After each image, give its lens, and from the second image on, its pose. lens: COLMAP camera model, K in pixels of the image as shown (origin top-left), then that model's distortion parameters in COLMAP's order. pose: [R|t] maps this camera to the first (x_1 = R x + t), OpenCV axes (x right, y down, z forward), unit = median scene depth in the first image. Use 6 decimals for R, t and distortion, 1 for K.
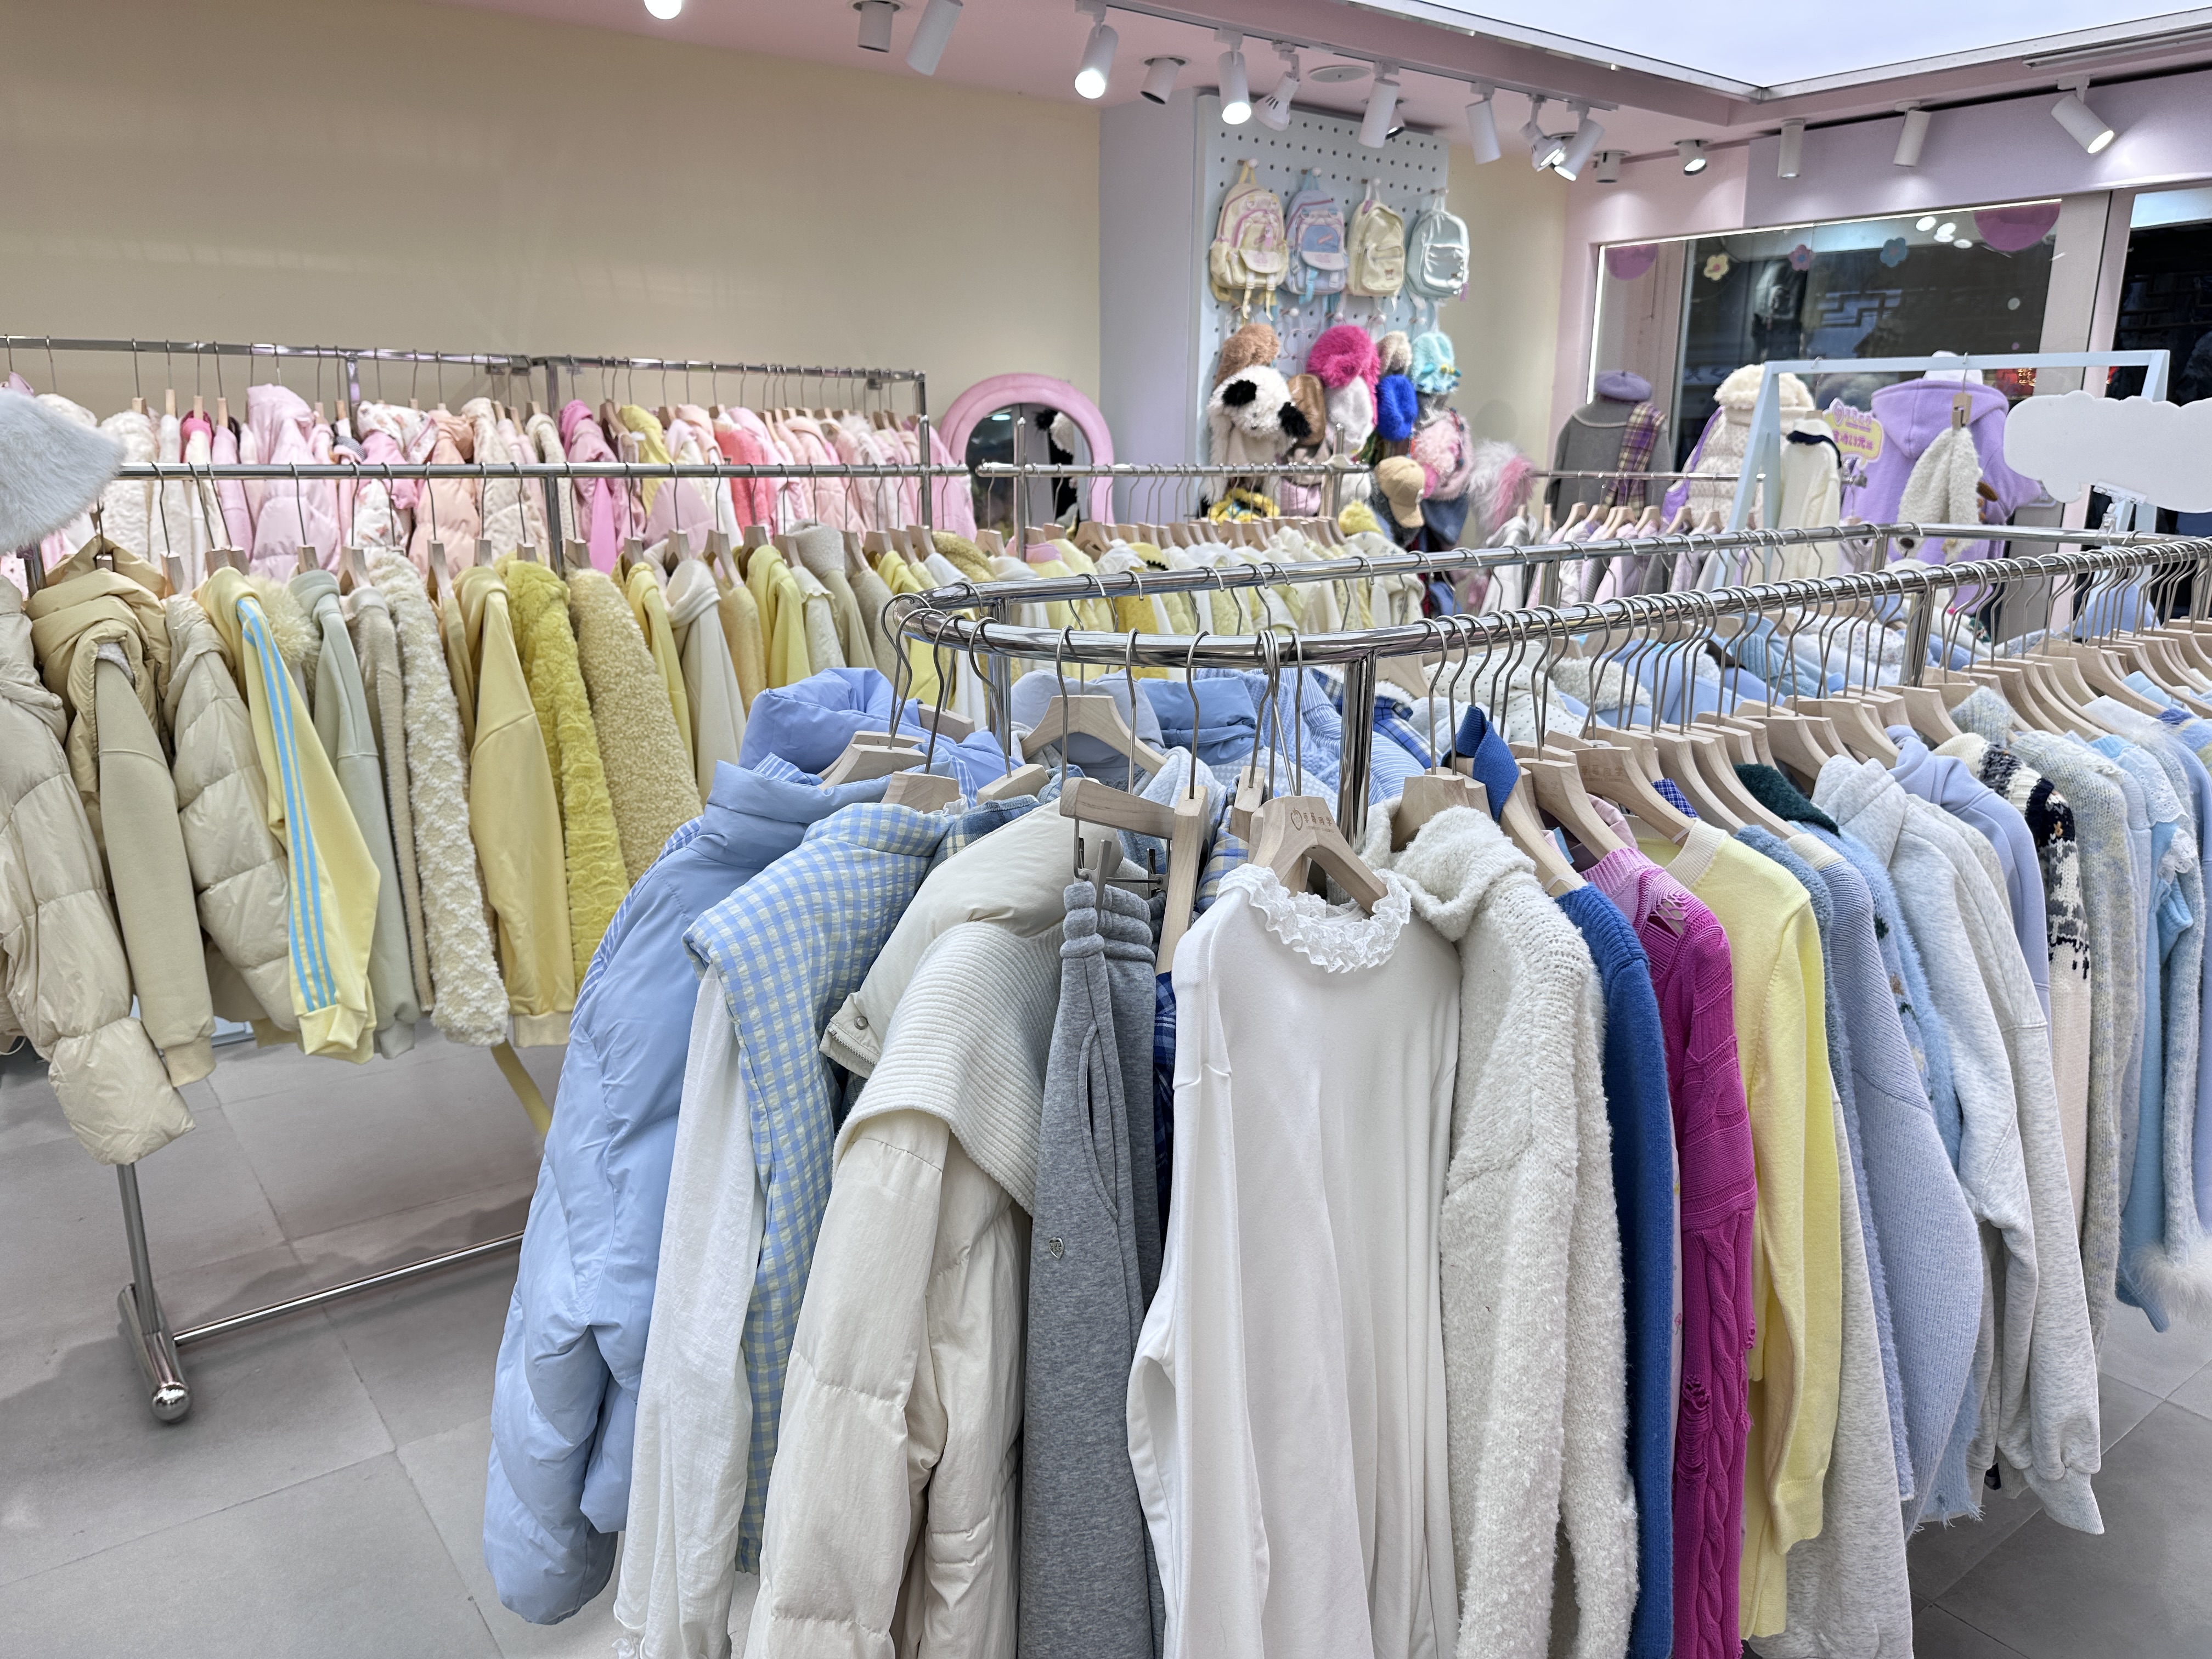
lens RADIAL K [[1561.0, 0, 1108.9], [0, 1561.0, 818.6], [0, 0, 1]] dist [0.011812, -0.010394]
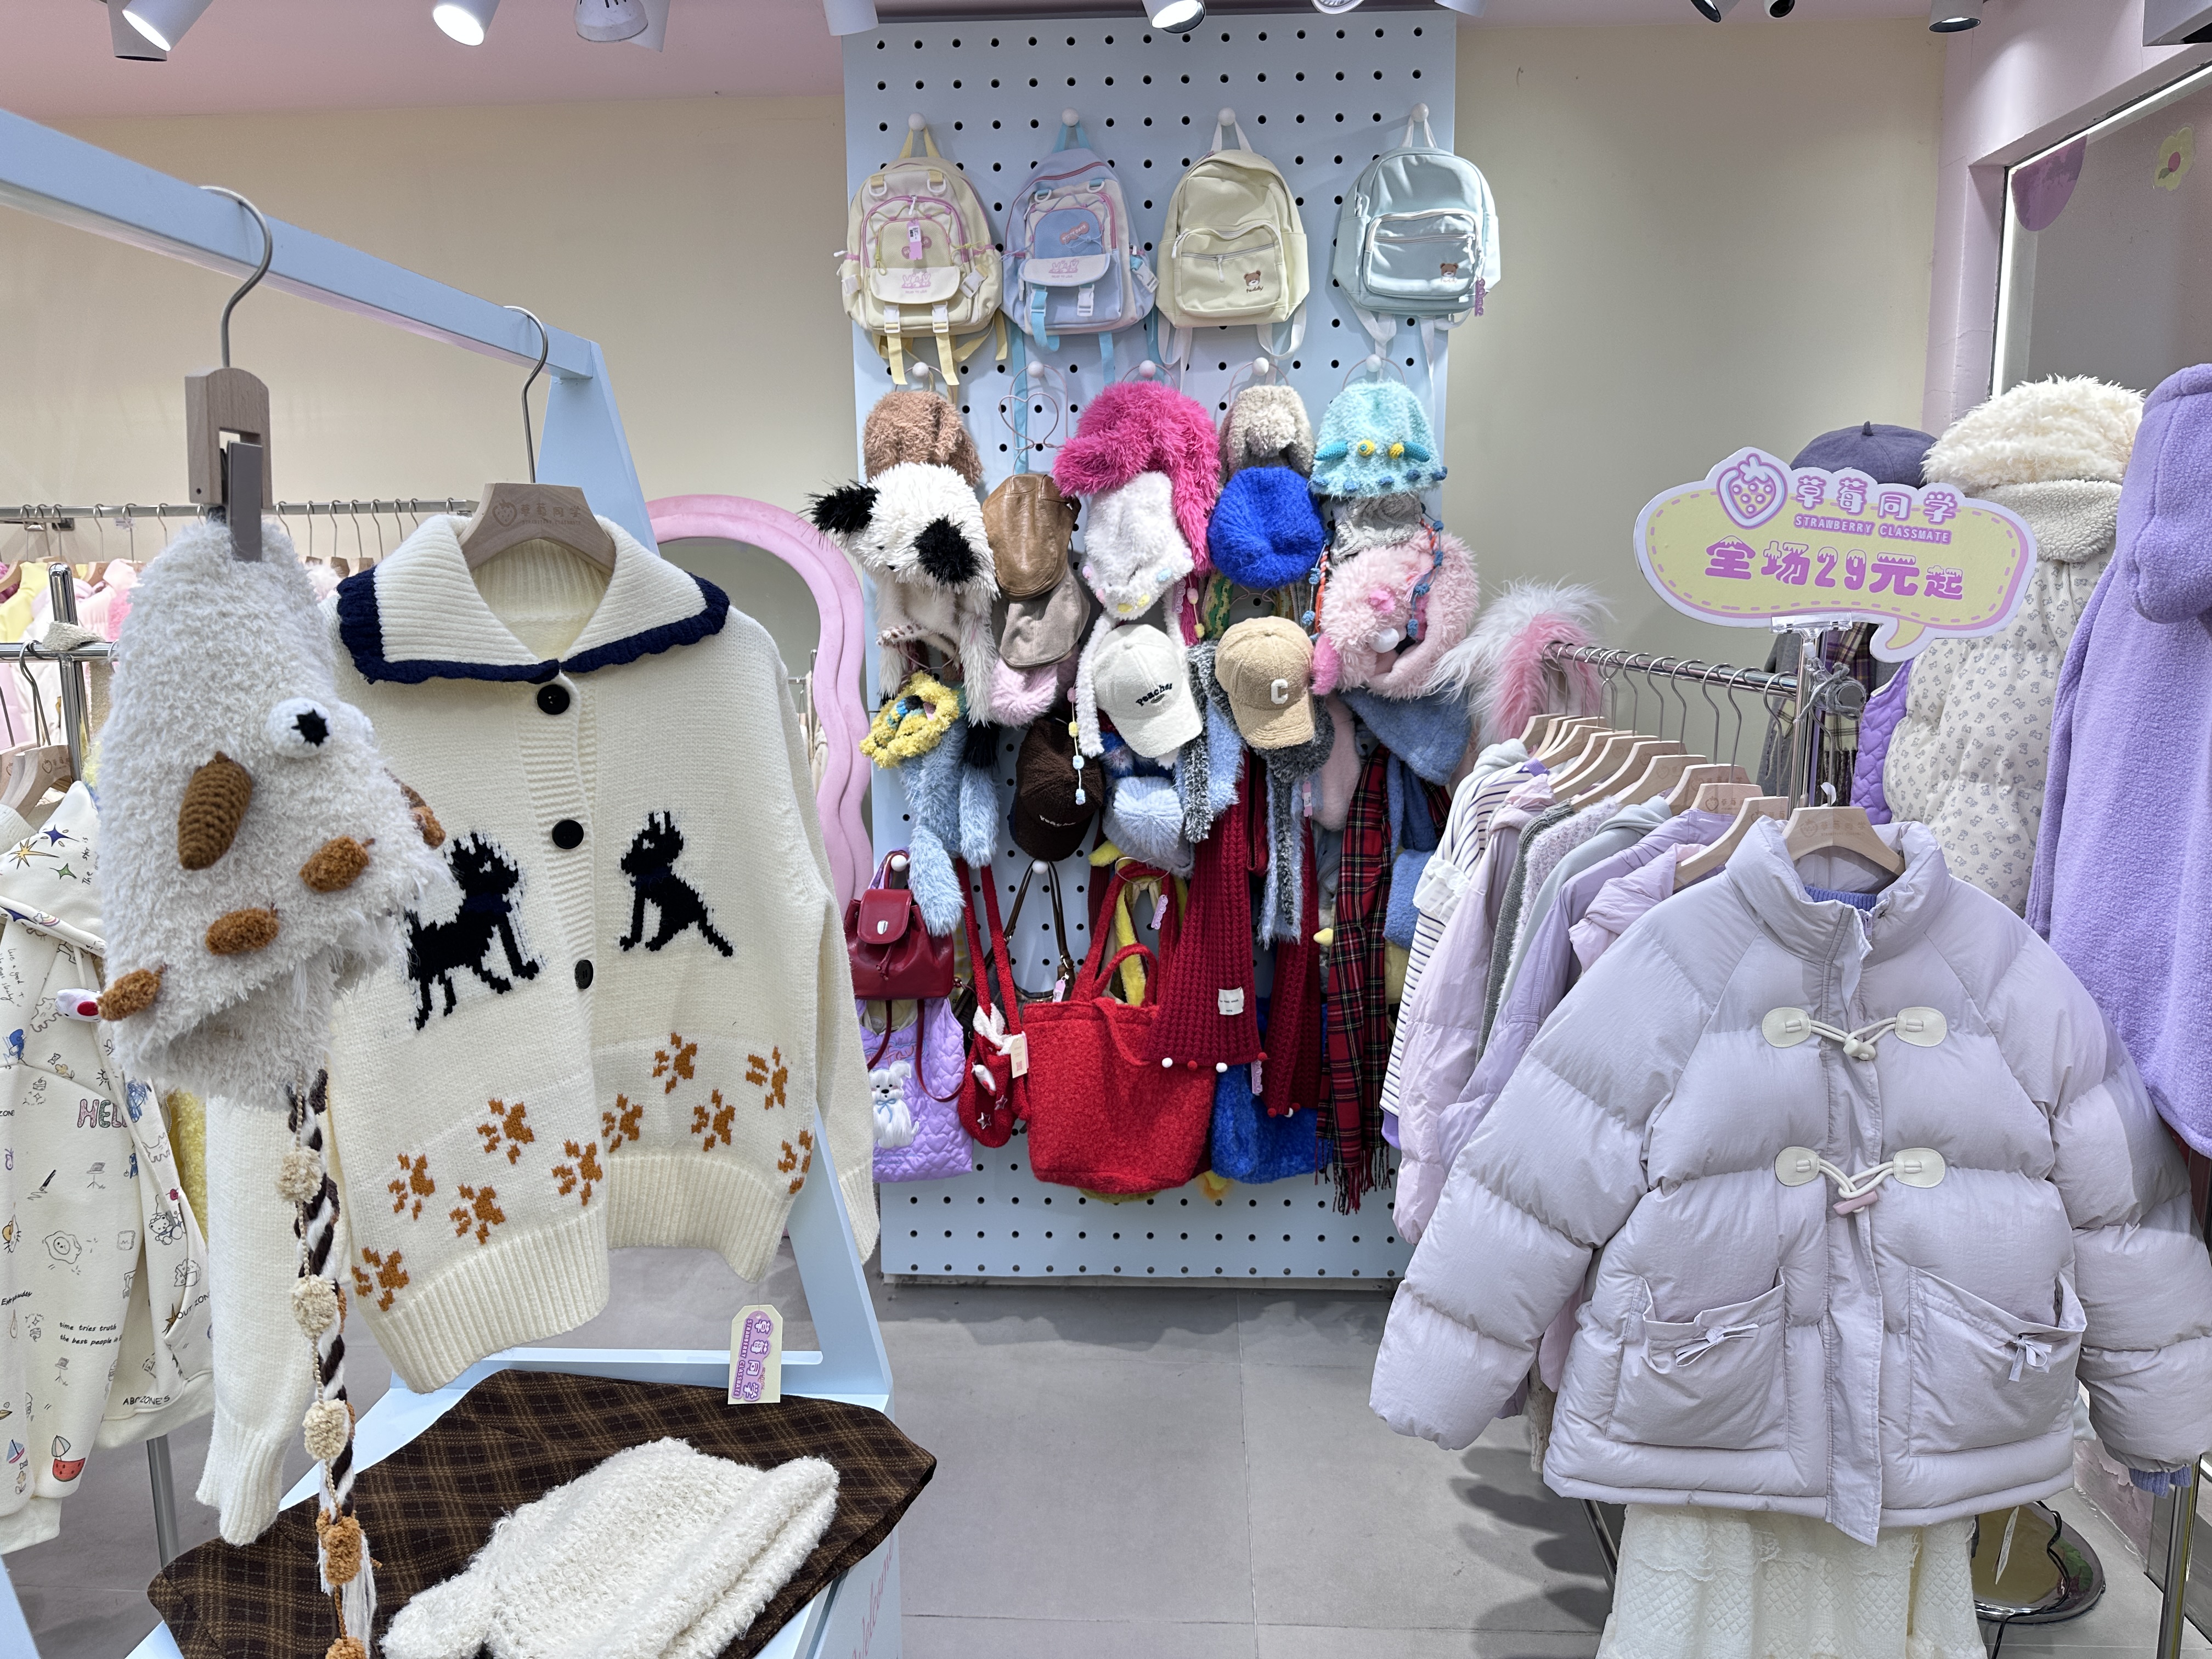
lens RADIAL K [[1561.0, 0, 1108.7], [0, 1561.0, 821.5], [0, 0, 1]] dist [0.011812, -0.010394]
pose [[0.748203, 0.085896, -0.657886, 0.497181], [-0.148233, 0.988161, -0.039565, -0.135200], [0.646699, 0.127123, 0.752077, 0.578865]]
